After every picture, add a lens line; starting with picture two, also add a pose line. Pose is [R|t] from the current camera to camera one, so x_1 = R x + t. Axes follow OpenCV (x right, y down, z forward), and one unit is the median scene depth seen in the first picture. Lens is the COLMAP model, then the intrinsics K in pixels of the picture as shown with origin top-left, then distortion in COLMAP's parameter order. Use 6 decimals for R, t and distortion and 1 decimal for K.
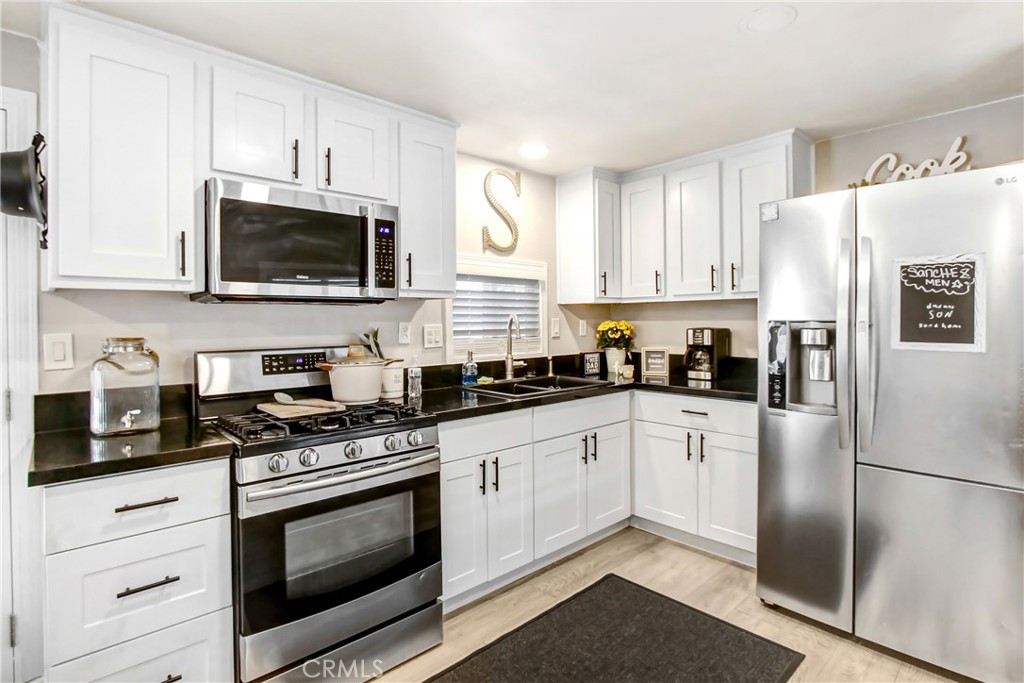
lens RADIAL K [[526.7, 0, 499.7], [0, 526.7, 331.8], [0, 0, 1]] dist [-0.025337, 0.000690]
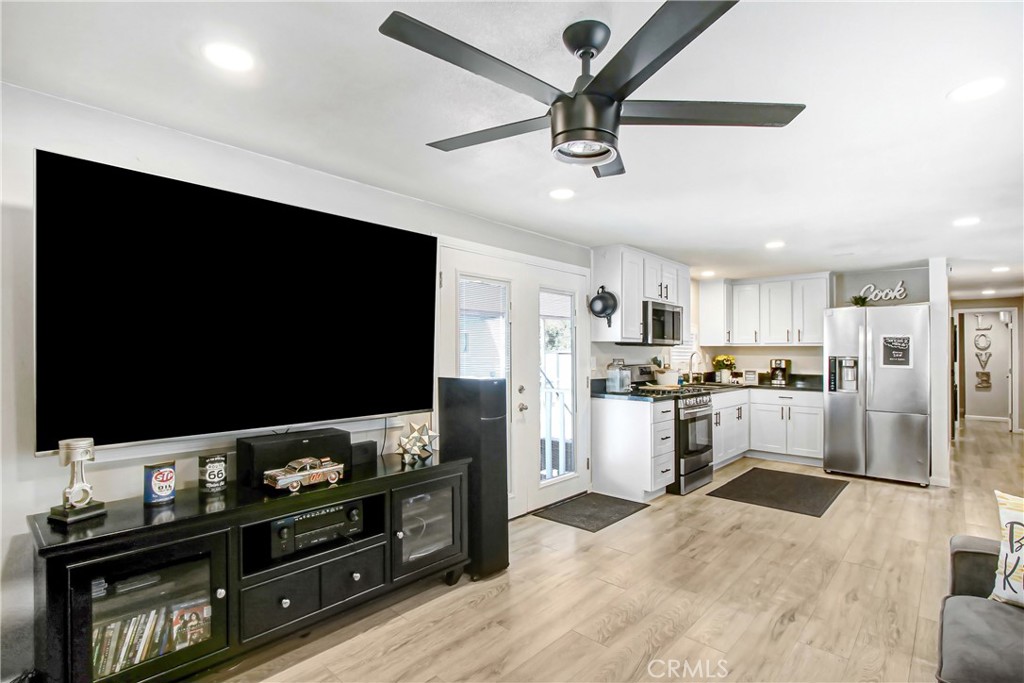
lens RADIAL K [[508.5, 0, 482.8], [0, 508.5, 349.7], [0, 0, 1]] dist [-0.021094, -0.000063]
pose [[0.997920, 0.017561, 0.062034, -1.084409], [-0.015992, 0.999542, -0.025697, 0.029681], [-0.062457, 0.024651, 0.997743, -1.092483]]
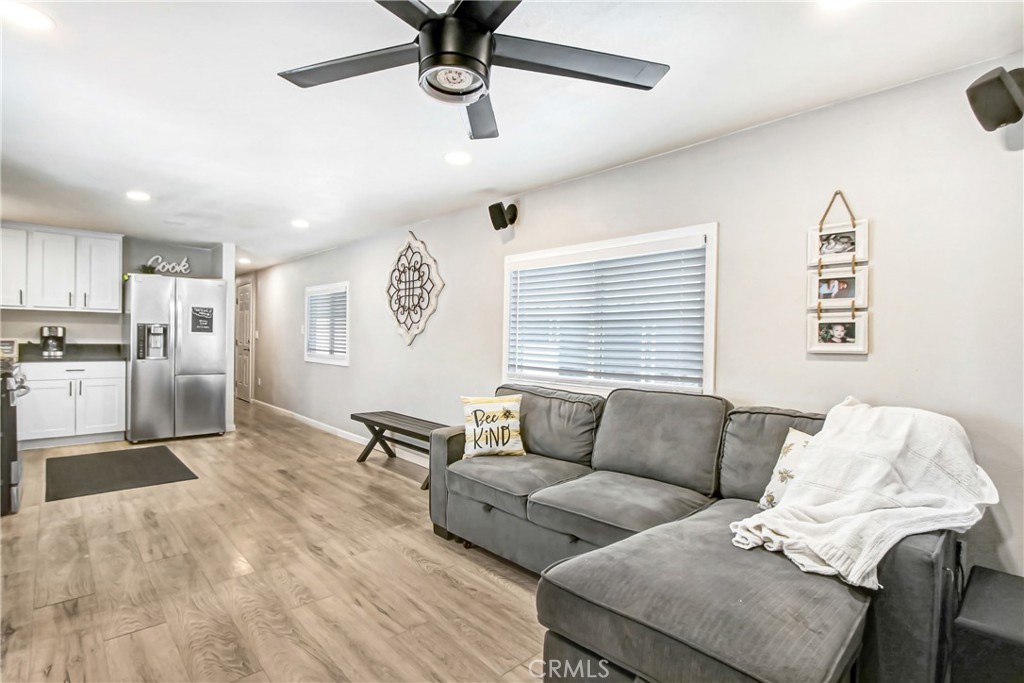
lens RADIAL K [[478.2, 0, 512.0], [0, 478.2, 341.5], [0, 0, 1]] dist [-0.004290, -0.000610]
pose [[-0.015095, 0.004120, 0.999878, -1.450020], [0.004772, 0.999980, -0.004048, 0.067388], [-0.999875, 0.004710, -0.015114, -0.586926]]
